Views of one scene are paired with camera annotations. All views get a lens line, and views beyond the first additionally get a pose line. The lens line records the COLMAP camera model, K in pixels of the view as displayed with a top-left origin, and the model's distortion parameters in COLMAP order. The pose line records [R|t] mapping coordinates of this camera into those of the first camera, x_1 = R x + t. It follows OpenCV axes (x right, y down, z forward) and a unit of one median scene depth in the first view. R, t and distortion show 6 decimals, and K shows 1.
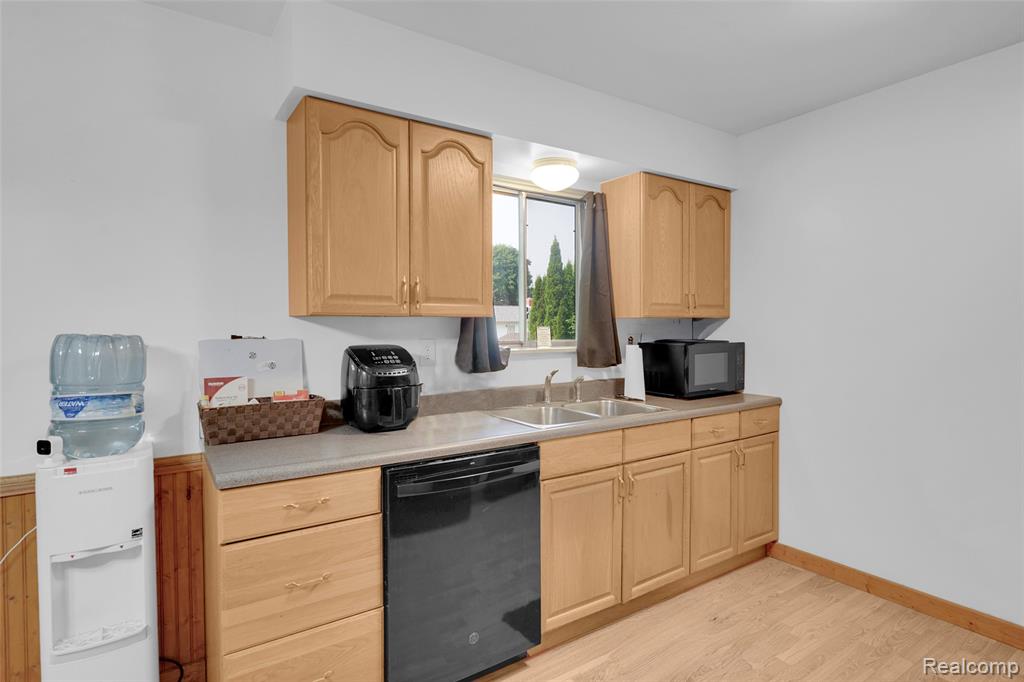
lens RADIAL K [[539.5, 0, 516.1], [0, 539.5, 335.0], [0, 0, 1]] dist [-0.000323, -0.000295]
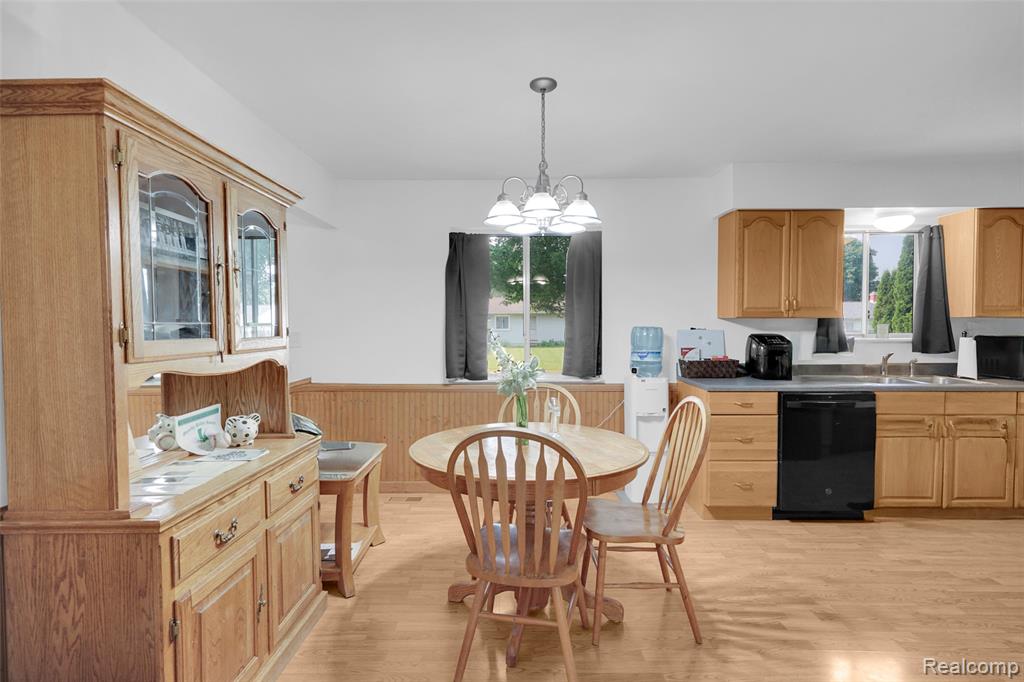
lens RADIAL K [[490.2, 0, 513.2], [0, 490.2, 335.7], [0, 0, 1]] dist [0.000161, -0.000119]
pose [[0.820215, 0.015416, -0.571848, -0.009663], [-0.010160, 0.999872, 0.012383, 0.011022], [0.571965, -0.004347, 0.820266, -0.679074]]
